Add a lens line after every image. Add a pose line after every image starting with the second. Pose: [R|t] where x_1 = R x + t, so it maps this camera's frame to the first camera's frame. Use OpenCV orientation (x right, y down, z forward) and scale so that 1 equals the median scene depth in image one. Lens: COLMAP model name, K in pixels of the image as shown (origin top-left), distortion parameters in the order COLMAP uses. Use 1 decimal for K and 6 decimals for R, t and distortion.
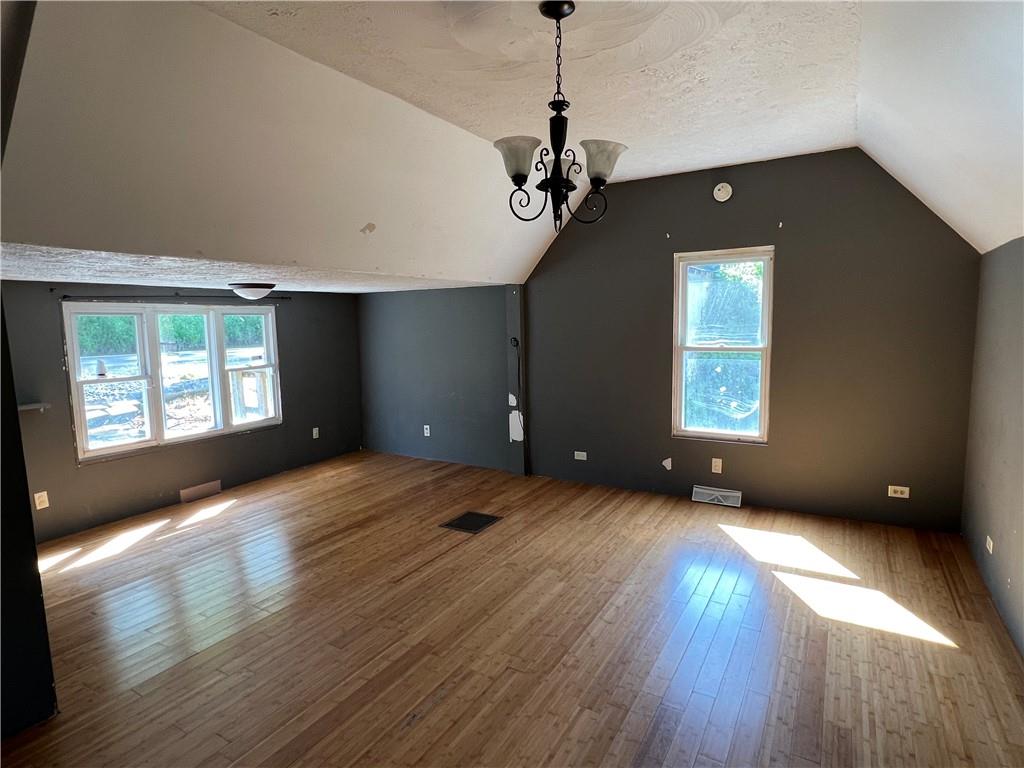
lens RADIAL K [[562.1, 0, 513.1], [0, 562.1, 383.1], [0, 0, 1]] dist [-0.003359, -0.000126]
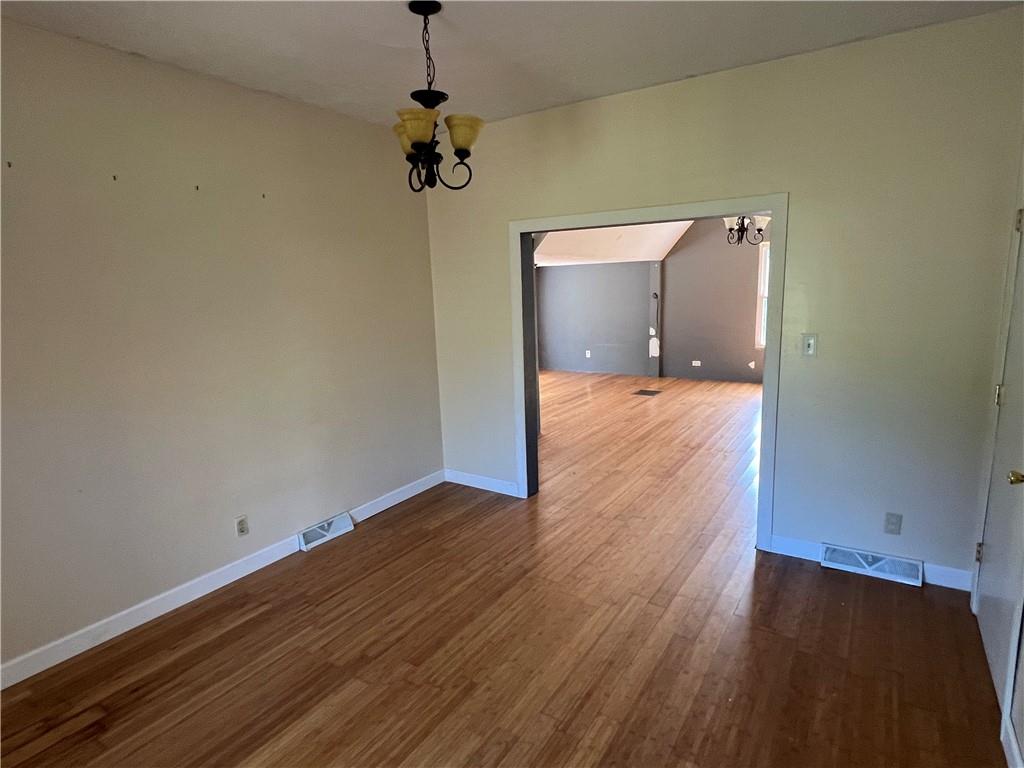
lens RADIAL K [[562.1, 0, 511.0], [0, 562.1, 383.0], [0, 0, 1]] dist [-0.003359, -0.000126]
pose [[0.998858, -0.003006, -0.047677, -0.341288], [0.006020, 0.997983, 0.063196, 0.075790], [0.047391, -0.063411, 0.996862, -0.677861]]
